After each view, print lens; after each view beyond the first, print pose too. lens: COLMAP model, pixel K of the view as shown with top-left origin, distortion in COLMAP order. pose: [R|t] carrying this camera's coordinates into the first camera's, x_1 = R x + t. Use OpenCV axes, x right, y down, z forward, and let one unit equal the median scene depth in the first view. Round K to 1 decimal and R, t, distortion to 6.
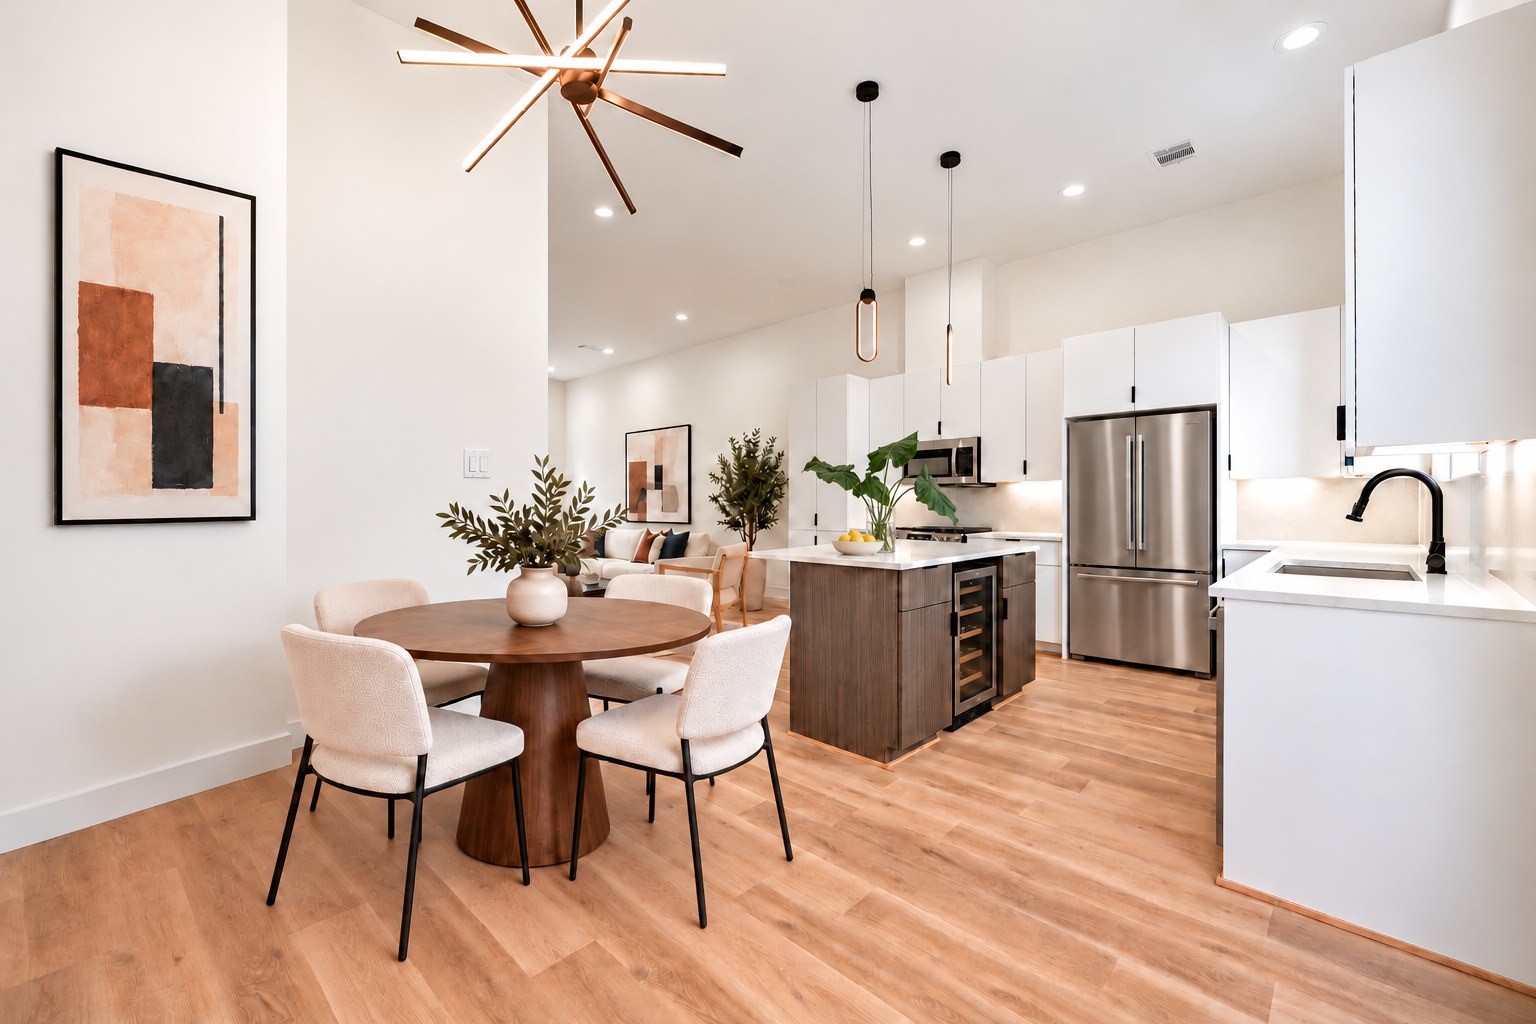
lens RADIAL K [[576.8, 0, 768.0], [0, 576.8, 512.0], [0, 0, 1]] dist [0.023574, -0.000016]
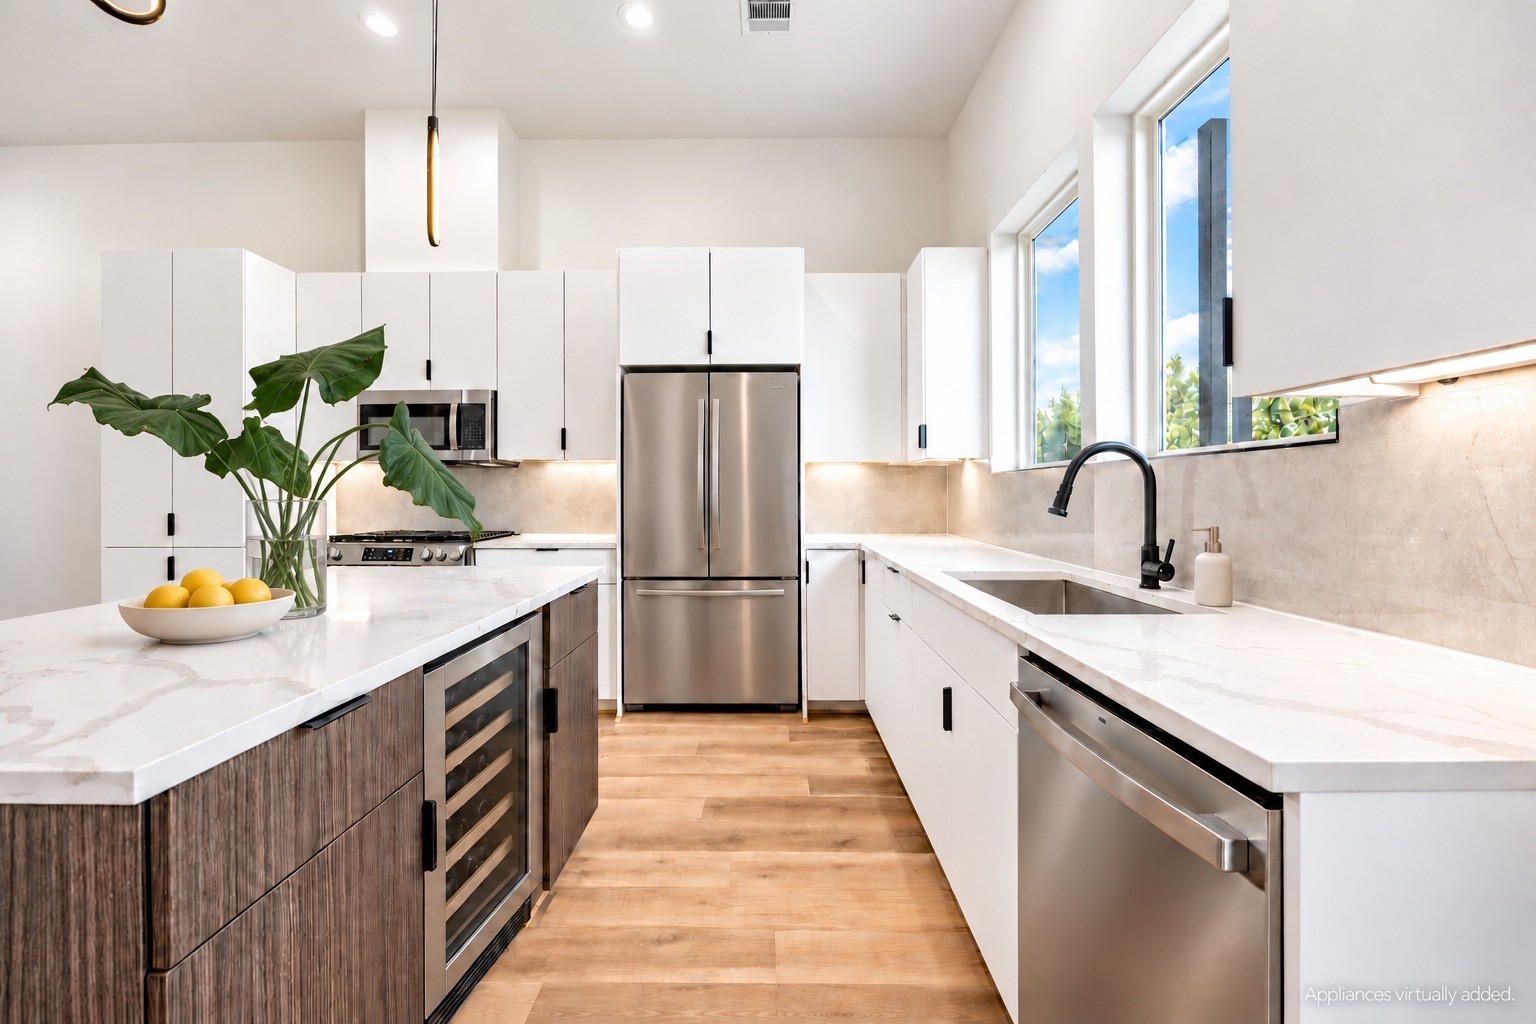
lens RADIAL K [[741.3, 0, 768.9], [0, 741.3, 493.0], [0, 0, 1]] dist [-0.000447, -0.000302]
pose [[0.751541, -0.000444, 0.659686, 0.069678], [0.010273, 0.999886, -0.011030, -0.002606], [-0.659606, 0.015066, 0.751460, 0.247131]]
